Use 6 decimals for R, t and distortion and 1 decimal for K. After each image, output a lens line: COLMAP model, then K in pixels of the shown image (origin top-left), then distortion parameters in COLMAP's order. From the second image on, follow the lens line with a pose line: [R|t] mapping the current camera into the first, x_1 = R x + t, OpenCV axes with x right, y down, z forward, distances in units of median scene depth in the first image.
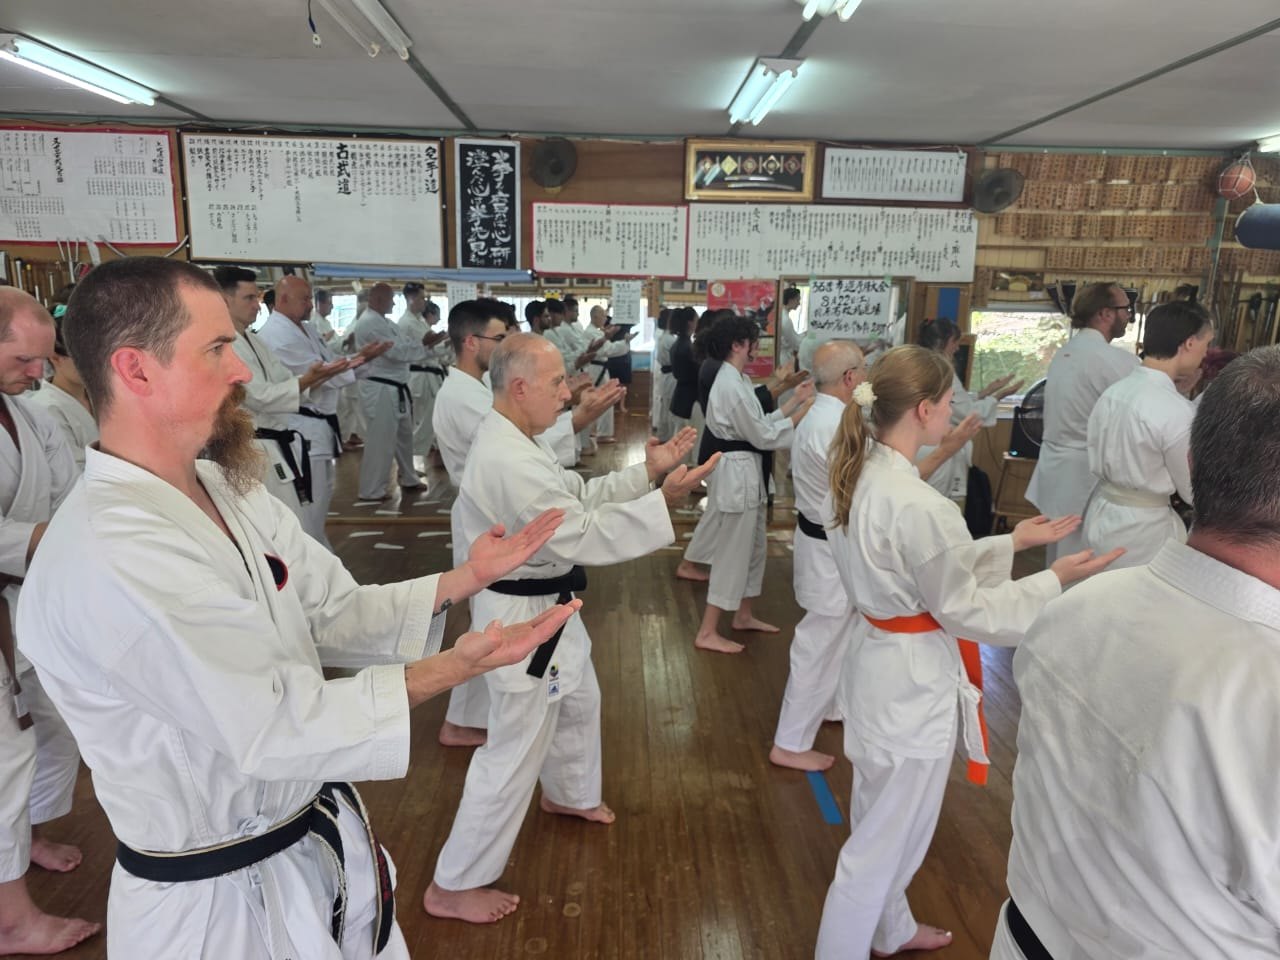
lens RADIAL K [[889.2, 0, 640.0], [0, 889.2, 477.9], [0, 0, 1]] dist [0.027403, -0.031885]
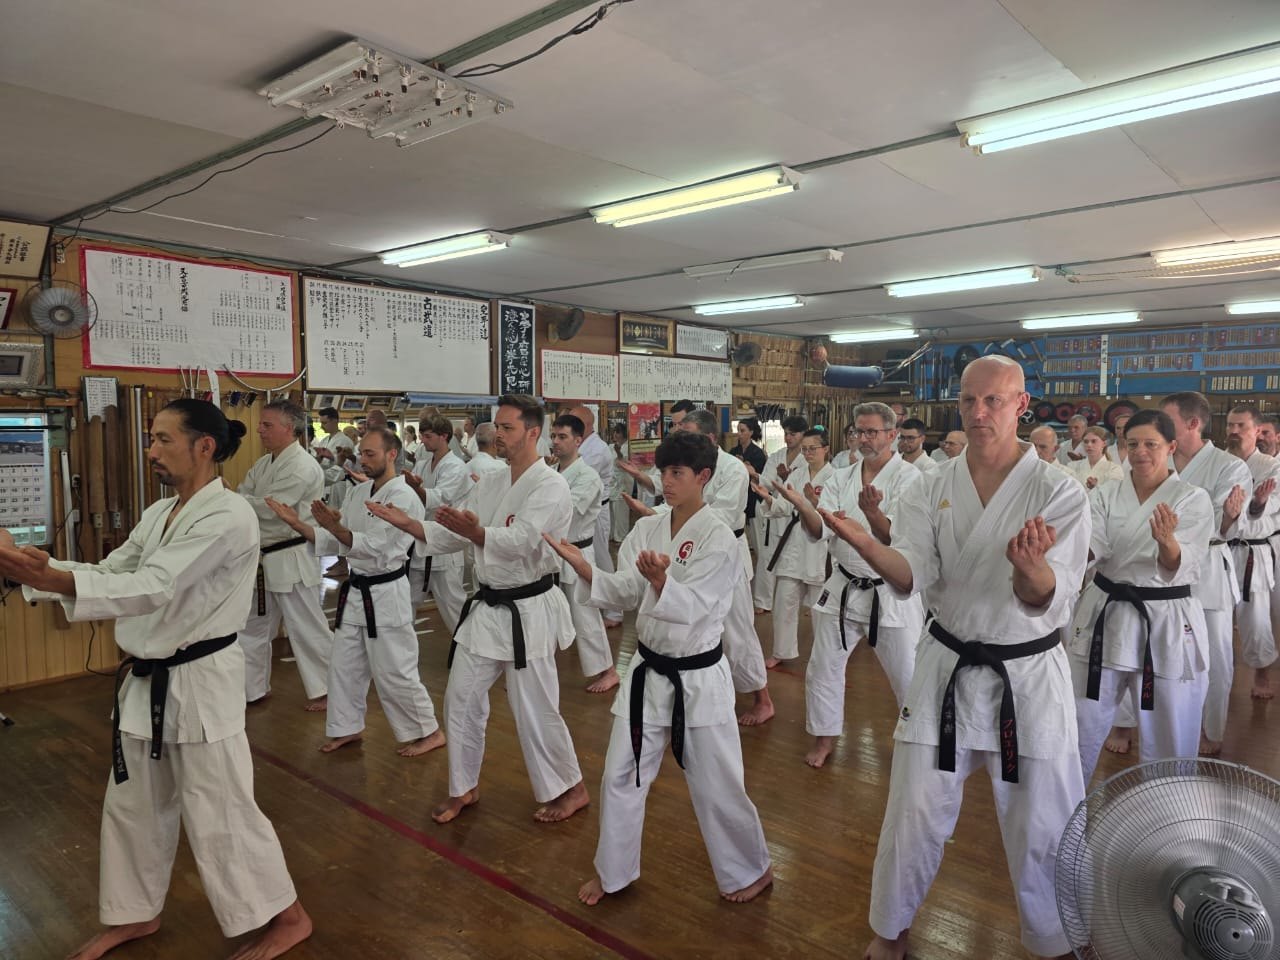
lens RADIAL K [[889.2, 0, 640.1], [0, 889.2, 481.3], [0, 0, 1]] dist [0.027403, -0.031885]
pose [[0.679140, -0.069017, 0.730756, -1.045662], [0.151198, 0.987373, -0.047265, -0.019932], [-0.718267, 0.142588, 0.681000, -0.015093]]
